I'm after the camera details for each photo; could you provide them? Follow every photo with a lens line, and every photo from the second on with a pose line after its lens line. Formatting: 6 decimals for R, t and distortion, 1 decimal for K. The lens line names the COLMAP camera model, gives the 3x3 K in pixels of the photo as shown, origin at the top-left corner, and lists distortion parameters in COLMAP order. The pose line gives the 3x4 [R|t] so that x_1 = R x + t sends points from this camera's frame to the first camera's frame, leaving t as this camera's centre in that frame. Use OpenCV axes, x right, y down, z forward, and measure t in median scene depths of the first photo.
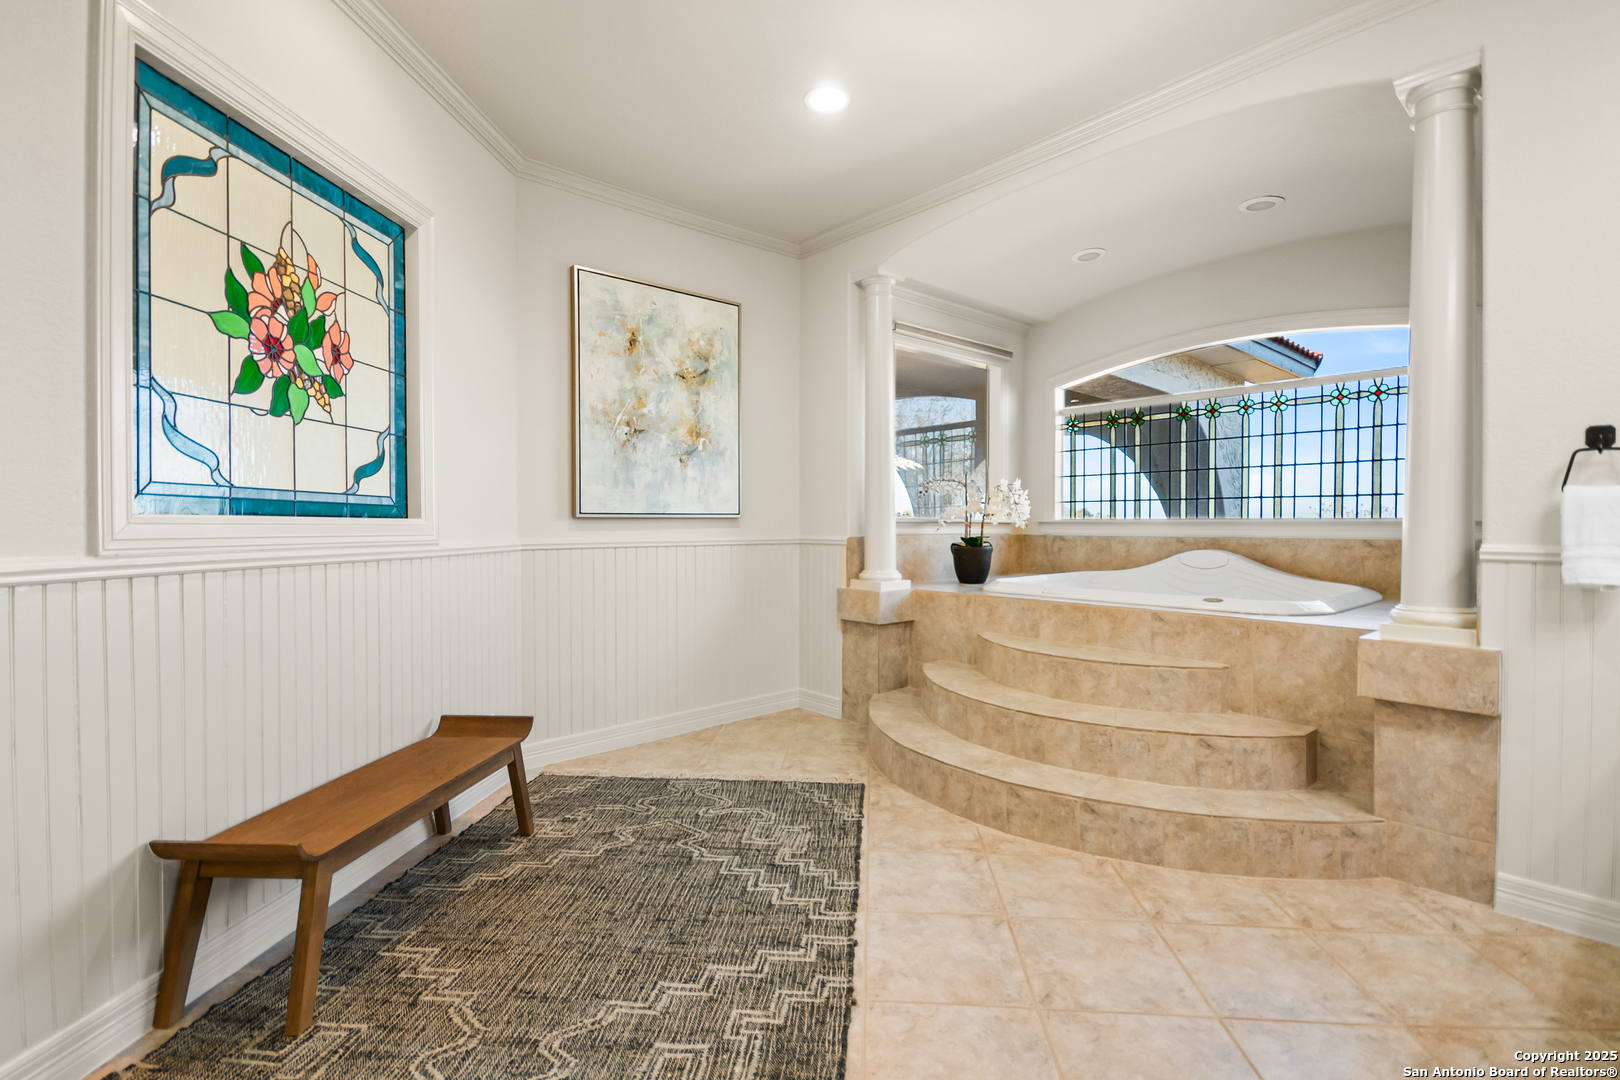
lens RADIAL K [[727.6, 0, 801.7], [0, 727.6, 535.5], [0, 0, 1]] dist [-0.005005, -0.000521]
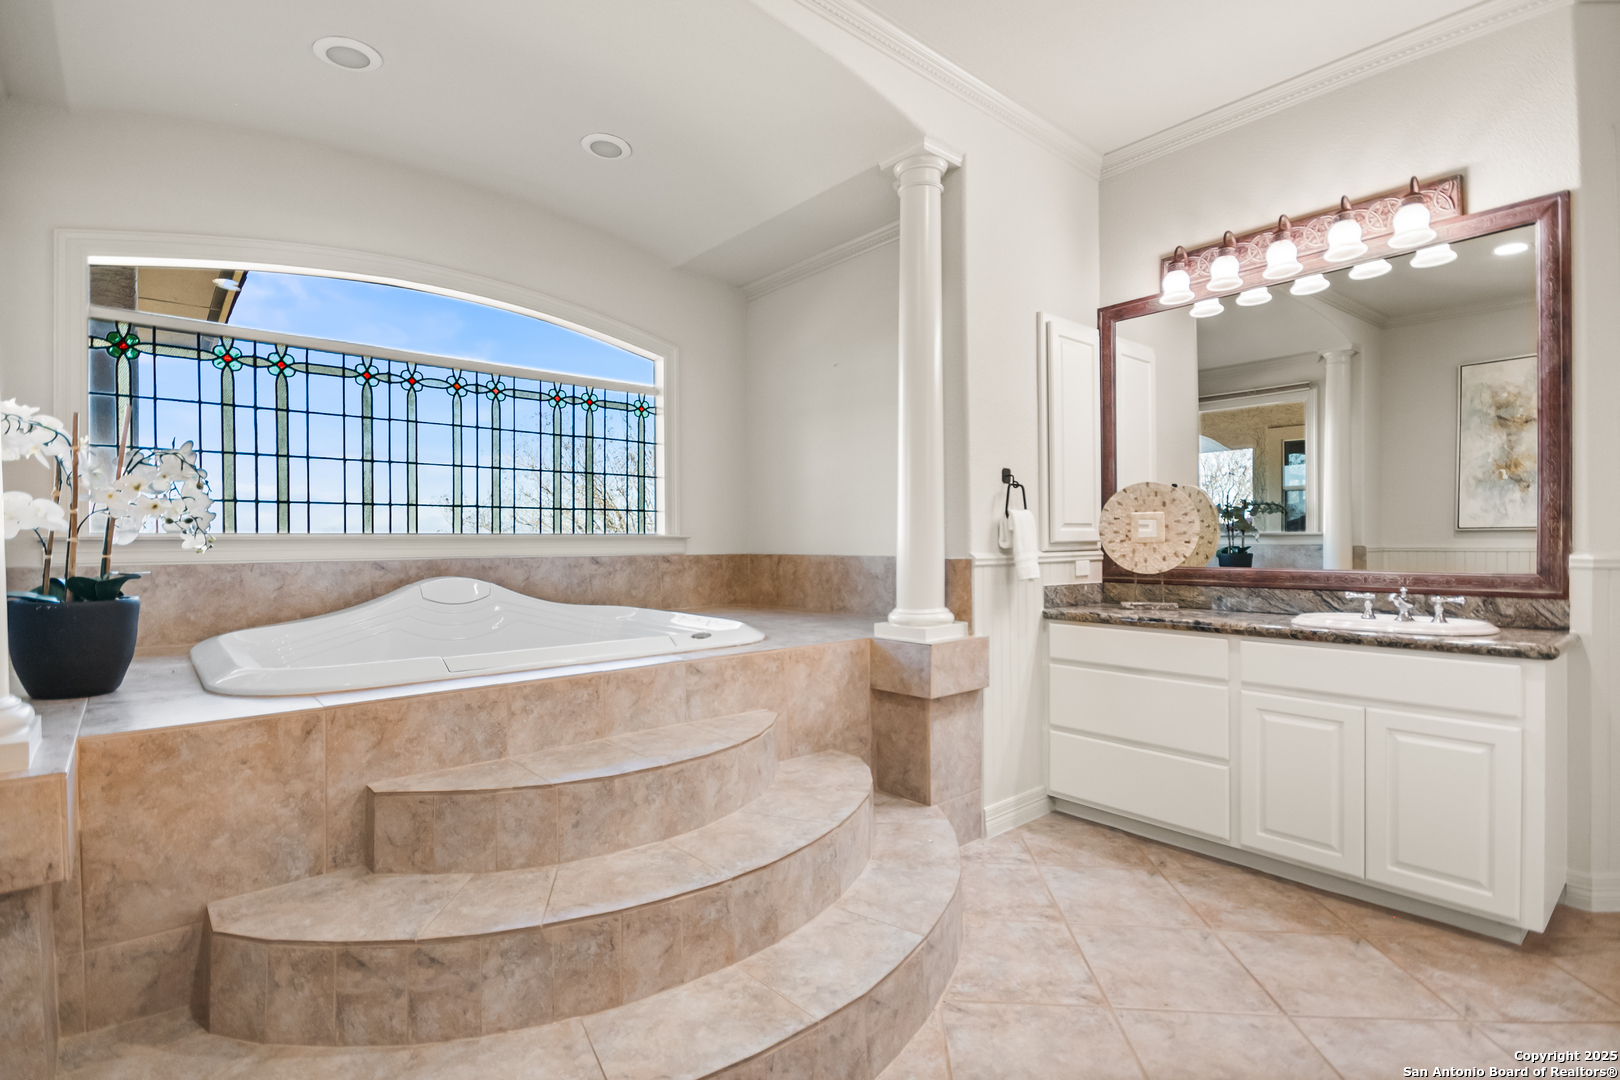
lens RADIAL K [[776.5, 0, 799.4], [0, 776.5, 535.4], [0, 0, 1]] dist [0.013271, -0.007607]
pose [[-0.020546, 0.003256, 0.999784, -0.252943], [0.020470, 0.999786, -0.002835, -0.014348], [-0.999579, 0.020408, -0.020608, 0.812818]]
